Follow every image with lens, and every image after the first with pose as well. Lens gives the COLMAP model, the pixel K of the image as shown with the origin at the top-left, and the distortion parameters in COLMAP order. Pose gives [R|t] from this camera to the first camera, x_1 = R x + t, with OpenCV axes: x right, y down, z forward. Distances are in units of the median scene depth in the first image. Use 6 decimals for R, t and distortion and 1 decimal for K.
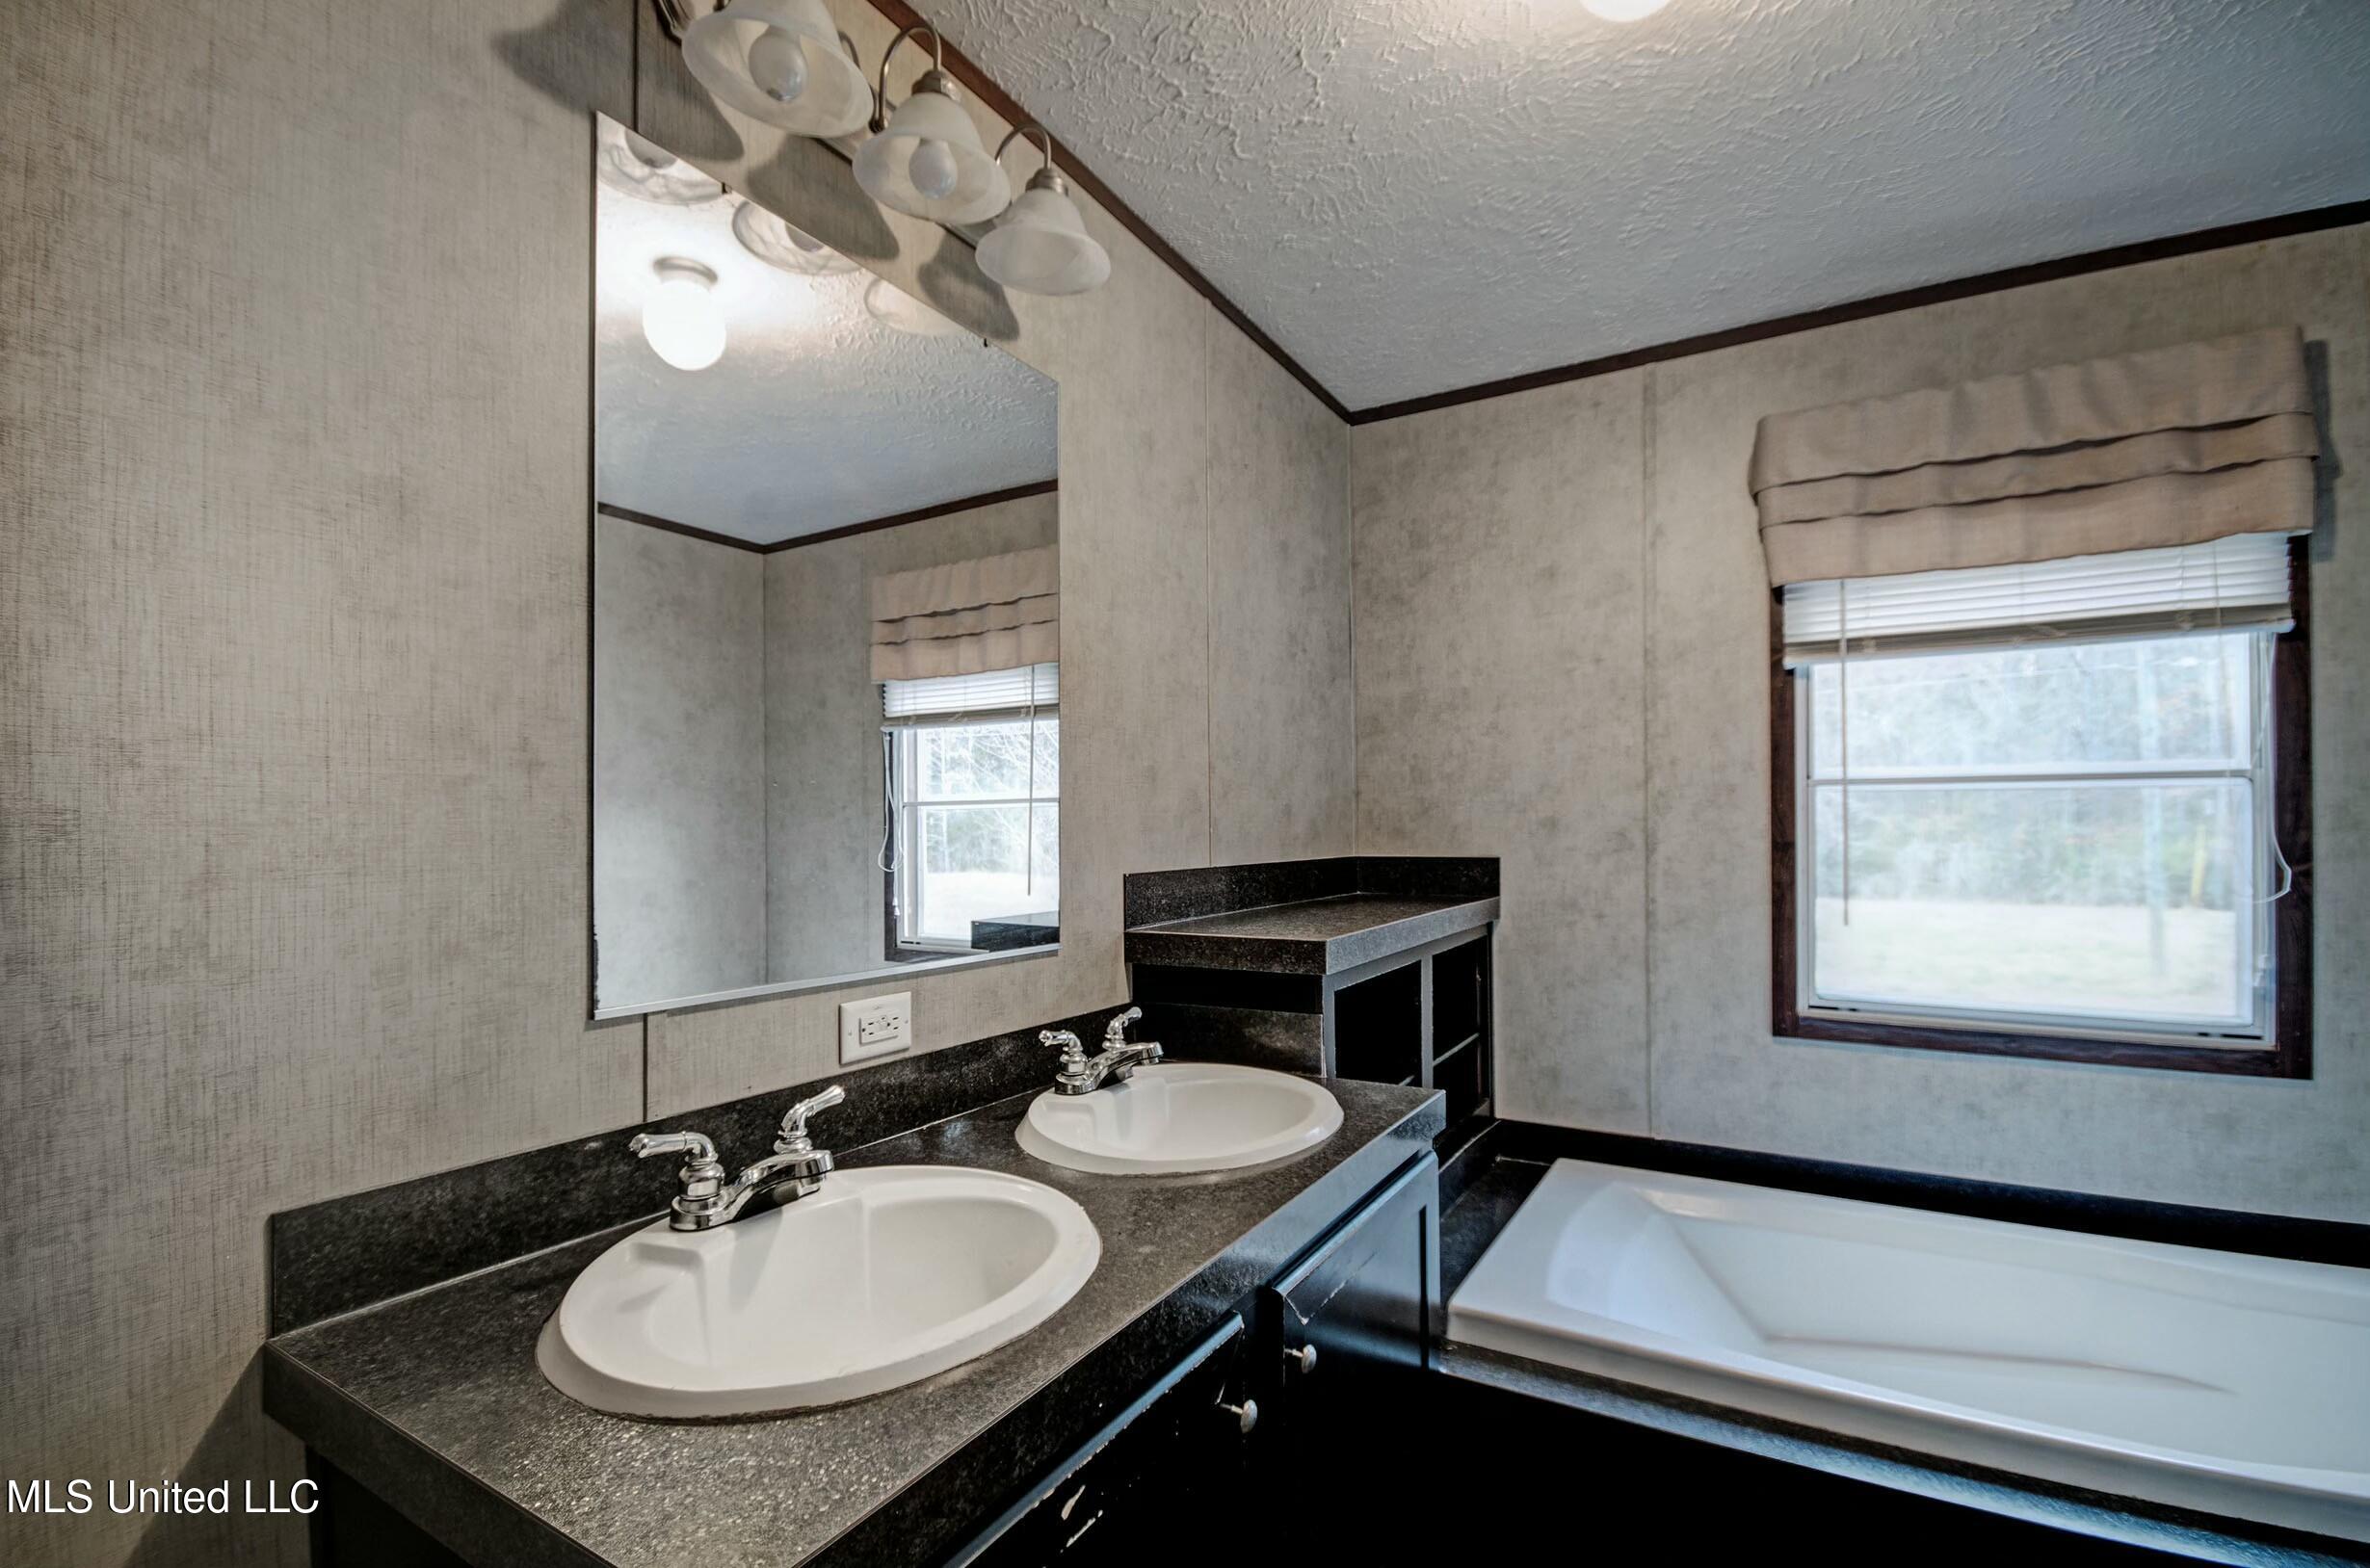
lens RADIAL K [[1081.2, 0, 1151.6], [0, 1081.2, 794.0], [0, 0, 1]] dist [0.003572, -0.000430]
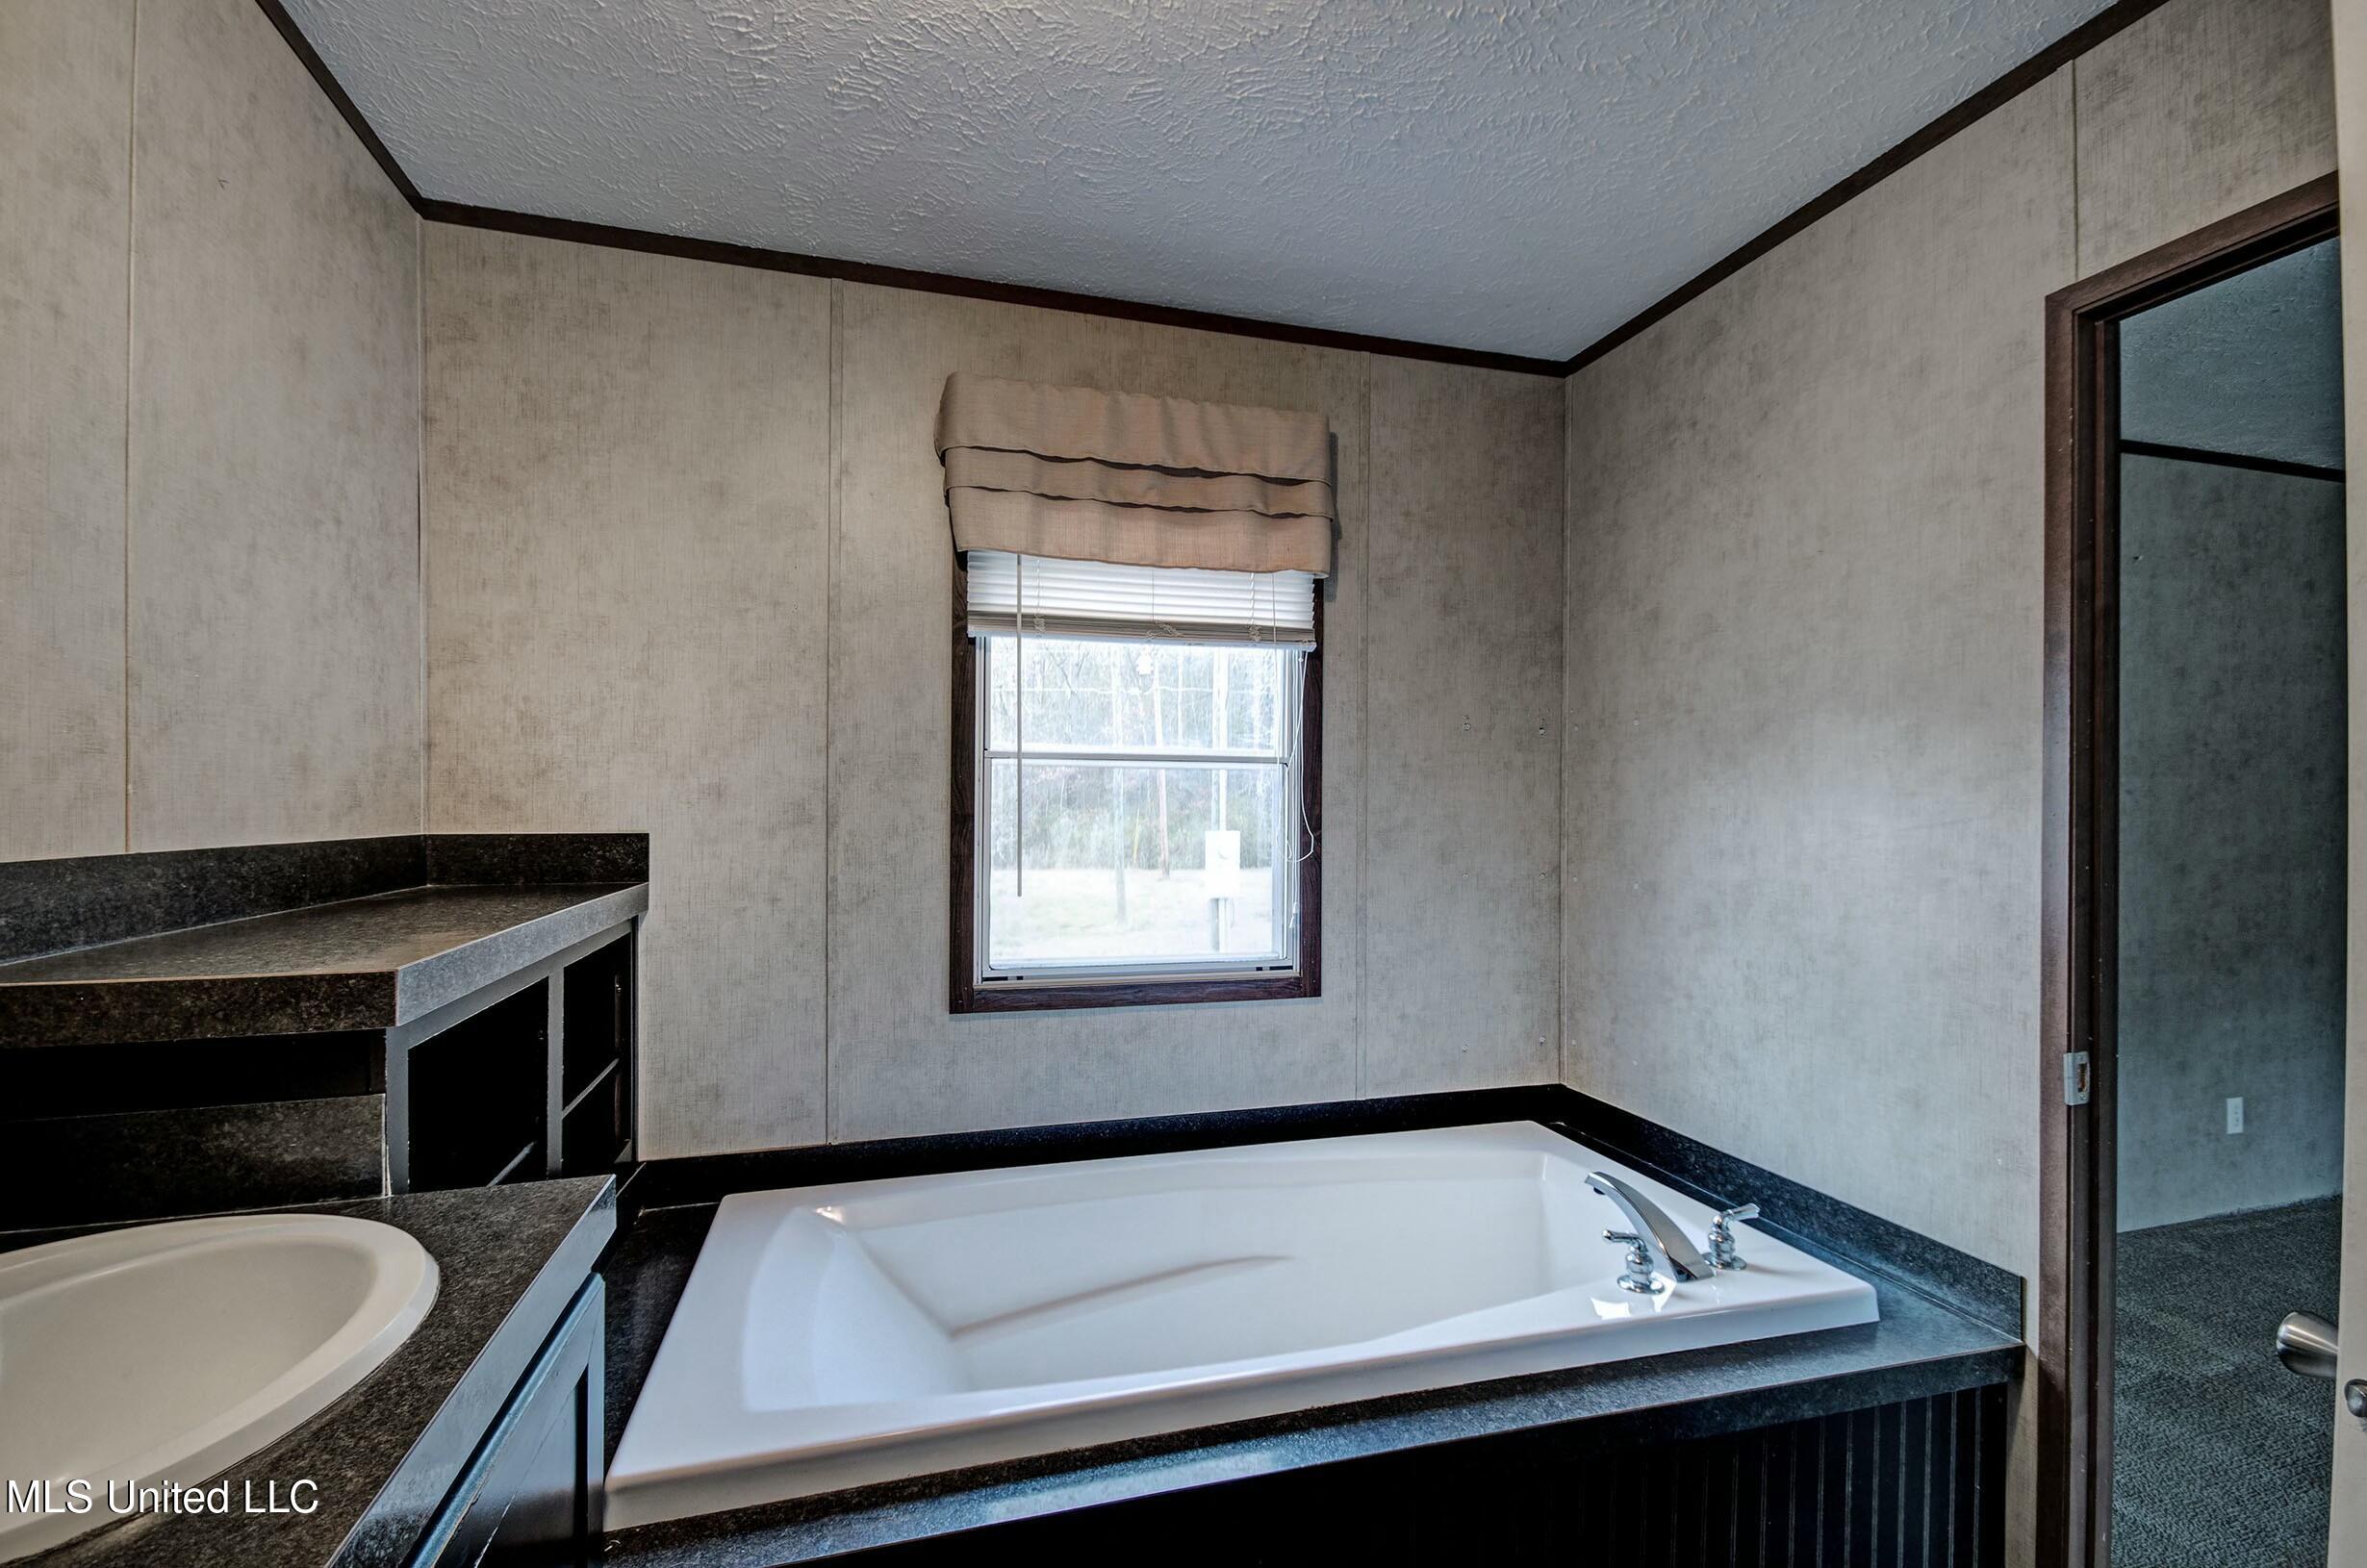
lens RADIAL K [[1037.9, 0, 1168.6], [0, 1037.9, 808.4], [0, 0, 1]] dist [0.013827, -0.000525]
pose [[0.674533, 0.008731, 0.738193, 0.016147], [-0.031835, 0.999344, 0.017270, 0.017174], [-0.737558, -0.035150, 0.674369, 0.233071]]
